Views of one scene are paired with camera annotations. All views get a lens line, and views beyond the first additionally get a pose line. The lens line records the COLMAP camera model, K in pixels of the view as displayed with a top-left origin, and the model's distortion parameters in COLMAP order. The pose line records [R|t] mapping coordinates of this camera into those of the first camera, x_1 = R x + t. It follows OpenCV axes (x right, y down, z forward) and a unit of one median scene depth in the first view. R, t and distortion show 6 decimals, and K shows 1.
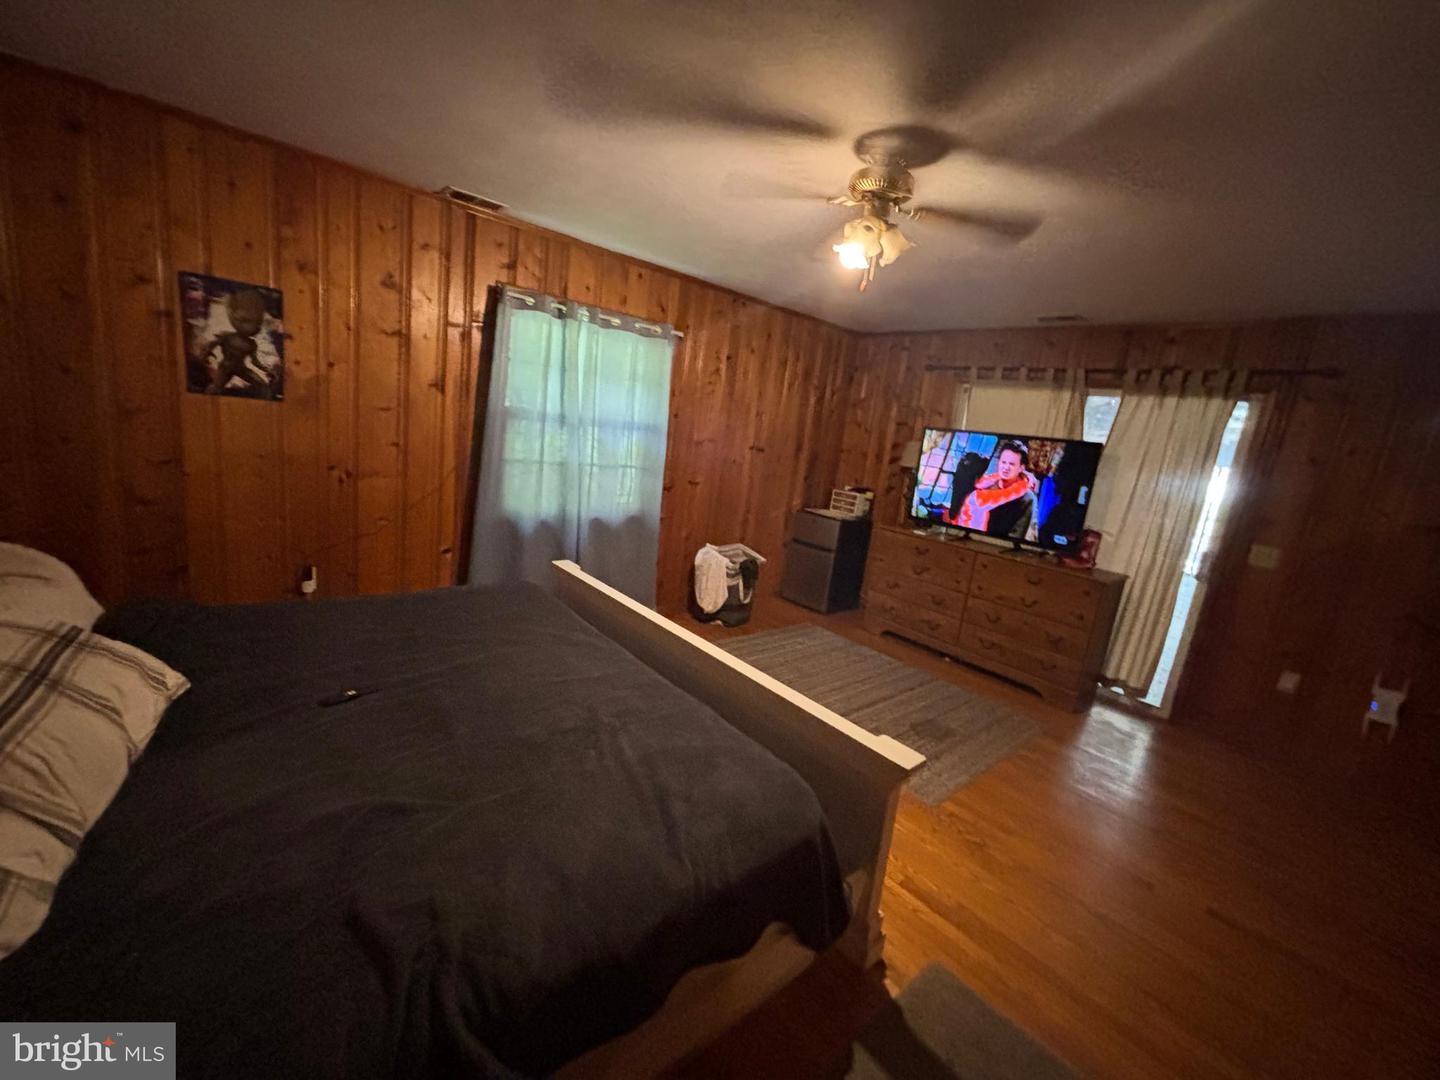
lens RADIAL K [[580.4, 0, 724.2], [0, 580.4, 539.0], [0, 0, 1]] dist [0.002697, -0.000042]
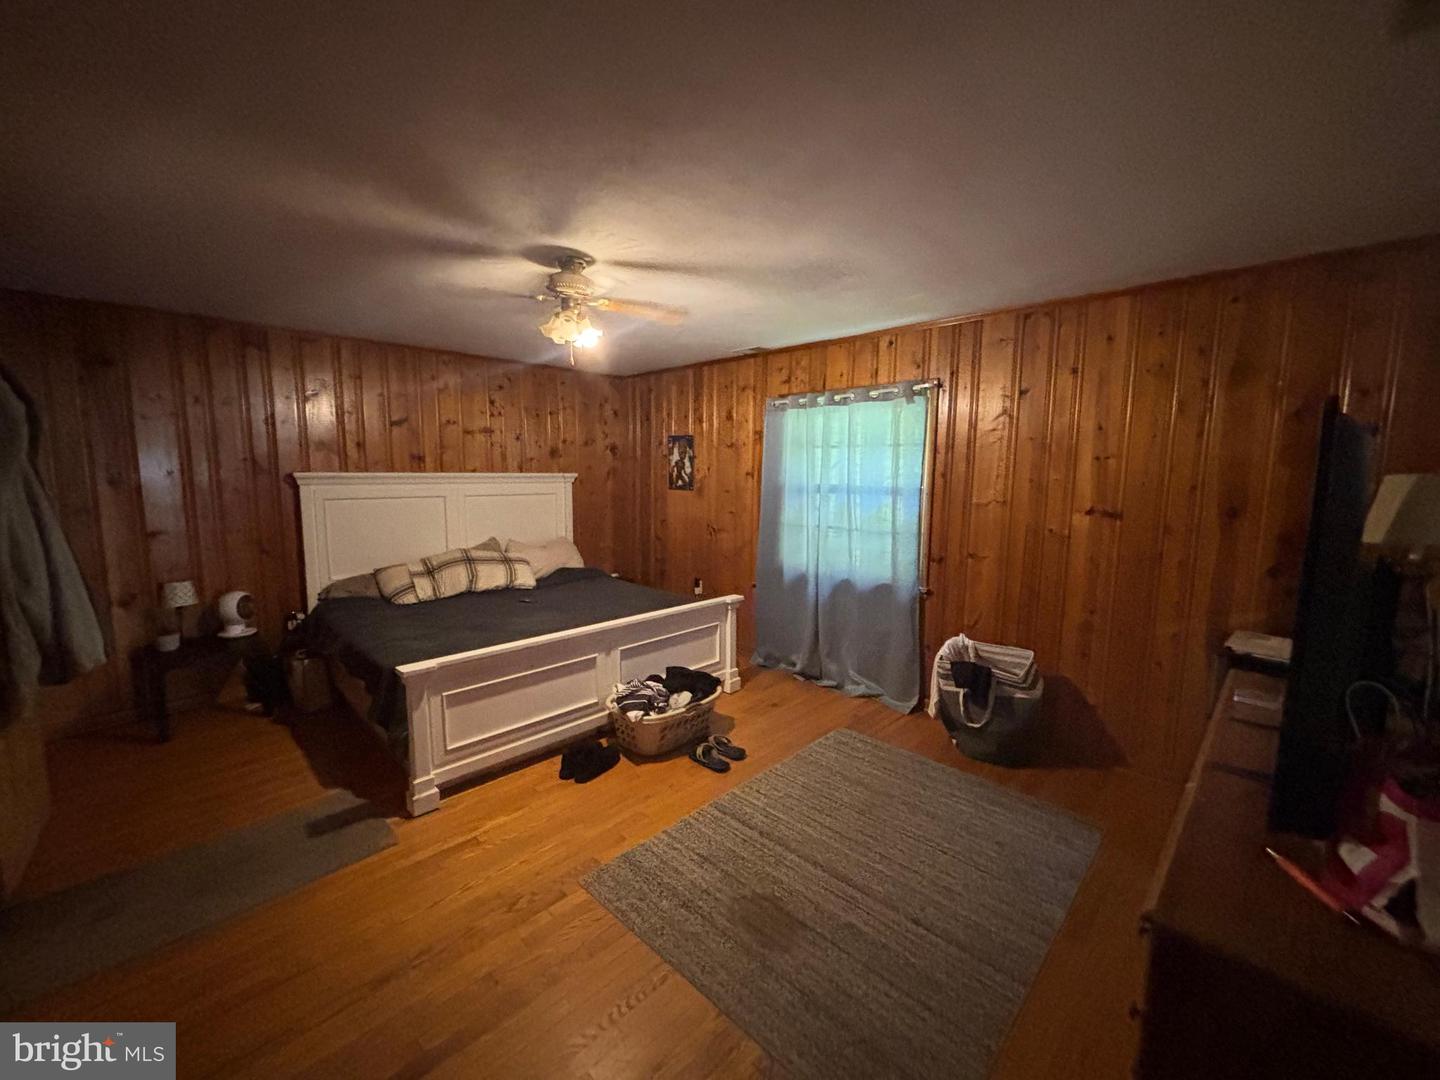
lens RADIAL K [[580.4, 0, 724.8], [0, 580.4, 541.7], [0, 0, 1]] dist [0.002697, -0.000042]
pose [[0.083900, 0.004088, -0.996466, 1.163971], [-0.191796, 0.981360, -0.012123, -0.067414], [0.977842, 0.192135, 0.083120, 0.975299]]
